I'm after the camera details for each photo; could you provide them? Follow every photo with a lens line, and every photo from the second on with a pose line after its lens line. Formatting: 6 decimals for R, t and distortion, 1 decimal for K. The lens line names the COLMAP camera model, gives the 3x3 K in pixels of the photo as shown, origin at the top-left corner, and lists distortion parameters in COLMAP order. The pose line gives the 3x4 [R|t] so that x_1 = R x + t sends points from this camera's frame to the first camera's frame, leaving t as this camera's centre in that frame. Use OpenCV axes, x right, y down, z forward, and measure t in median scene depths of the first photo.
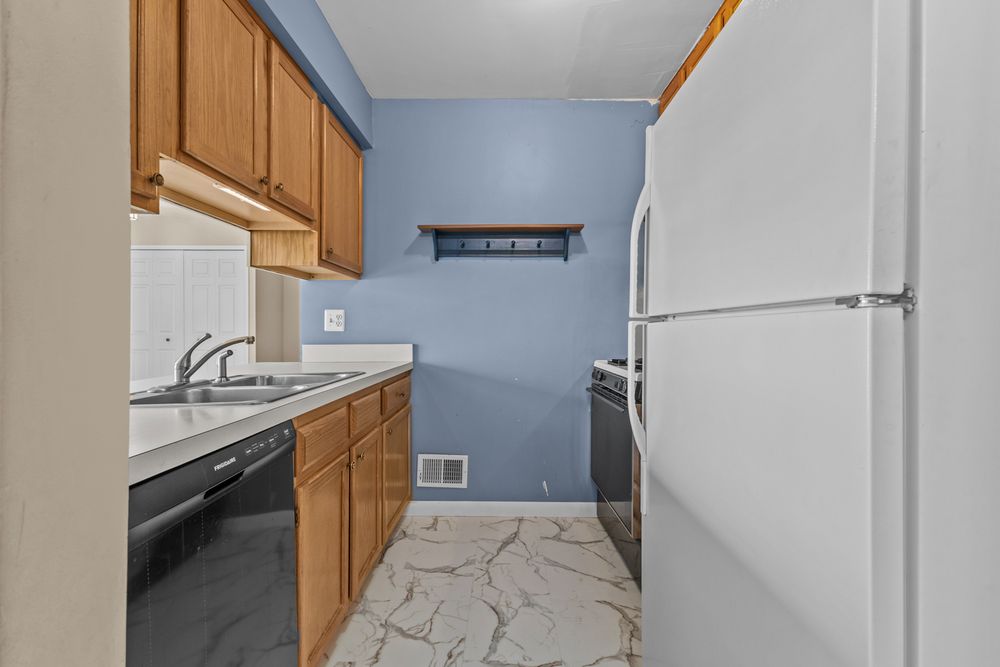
lens RADIAL K [[447.7, 0, 500.0], [0, 447.7, 333.5], [0, 0, 1]] dist [-0.000064, 0.000000]
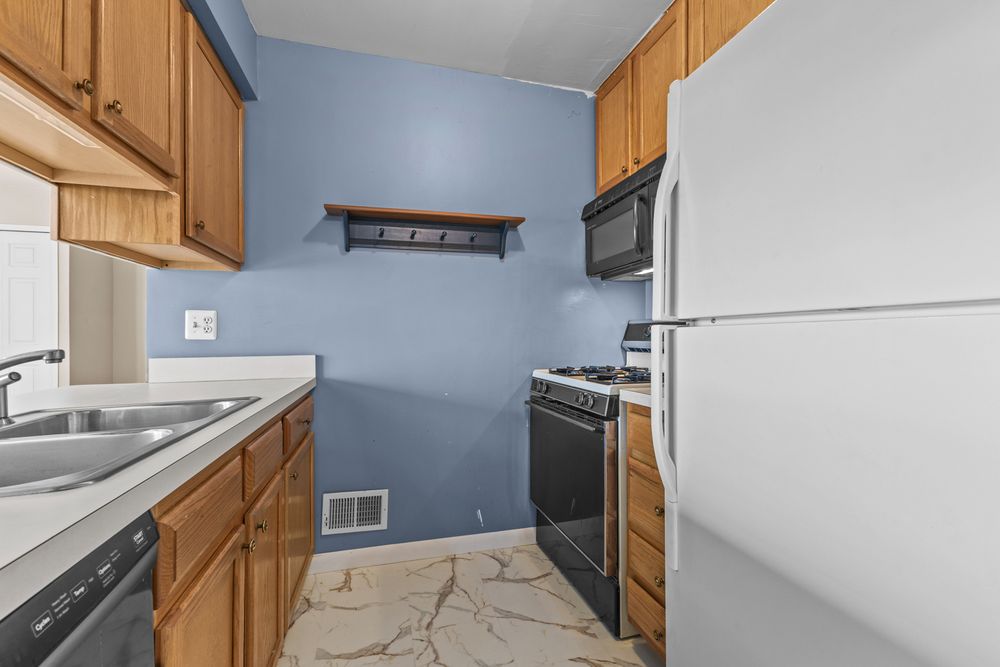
lens RADIAL K [[435.6, 0, 503.1], [0, 435.6, 336.4], [0, 0, 1]] dist [0.012178, -0.006076]
pose [[0.961099, -0.004192, 0.276172, -0.100935], [0.006225, 0.999960, -0.006488, -0.002576], [-0.276134, 0.007955, 0.961086, 0.189026]]
